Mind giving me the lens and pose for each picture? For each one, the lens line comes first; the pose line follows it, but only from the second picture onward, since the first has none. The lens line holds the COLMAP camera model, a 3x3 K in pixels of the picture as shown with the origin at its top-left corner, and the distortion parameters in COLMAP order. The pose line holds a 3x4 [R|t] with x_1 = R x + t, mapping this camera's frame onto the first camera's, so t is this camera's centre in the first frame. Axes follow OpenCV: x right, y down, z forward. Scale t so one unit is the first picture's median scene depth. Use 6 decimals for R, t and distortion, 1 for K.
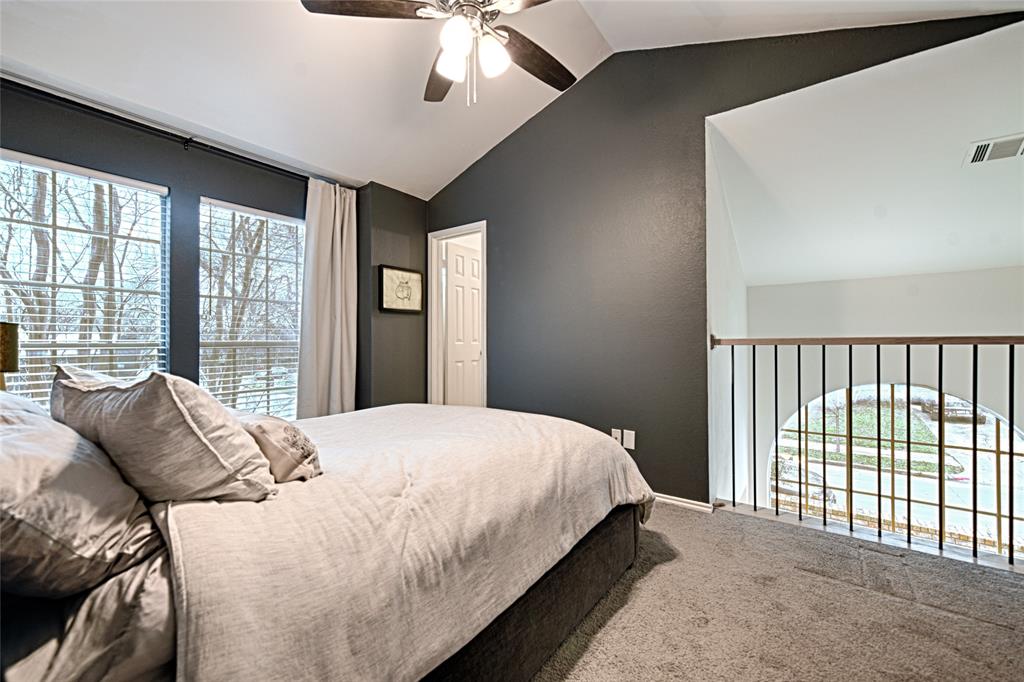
lens RADIAL K [[399.3, 0, 512.0], [0, 399.3, 341.0], [0, 0, 1]] dist [-0.000624, 0.000001]
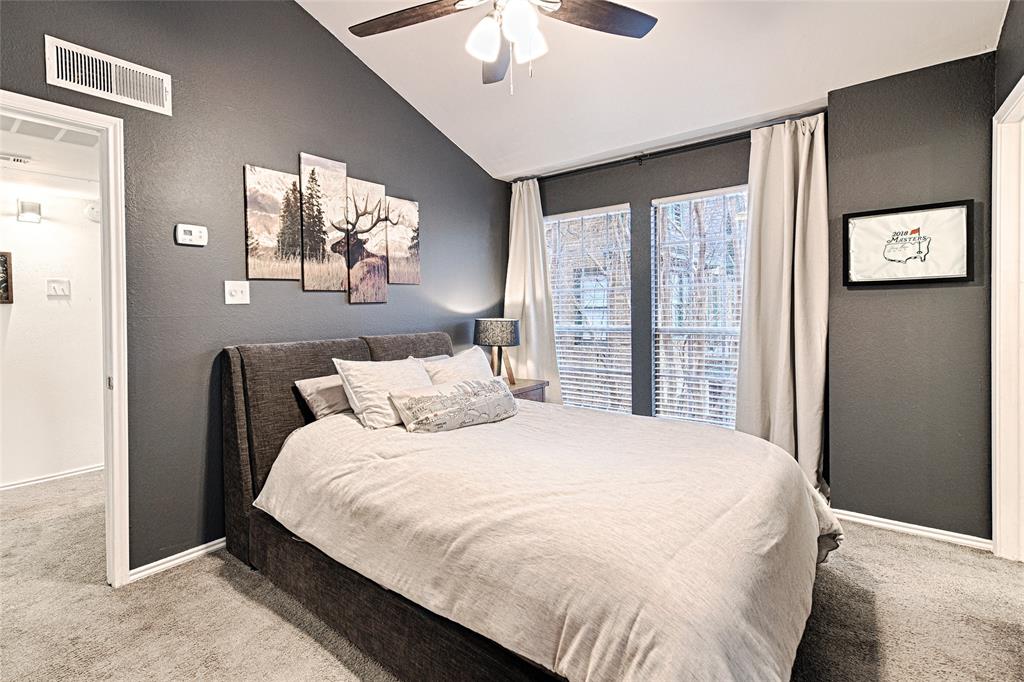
lens RADIAL K [[485.1, 0, 508.0], [0, 485.1, 311.2], [0, 0, 1]] dist [0.001362, 0.000086]
pose [[-0.024577, 0.014329, -0.999595, 0.514576], [0.014660, 0.999795, 0.013971, -0.059685], [0.999590, -0.014311, -0.024782, 0.522408]]
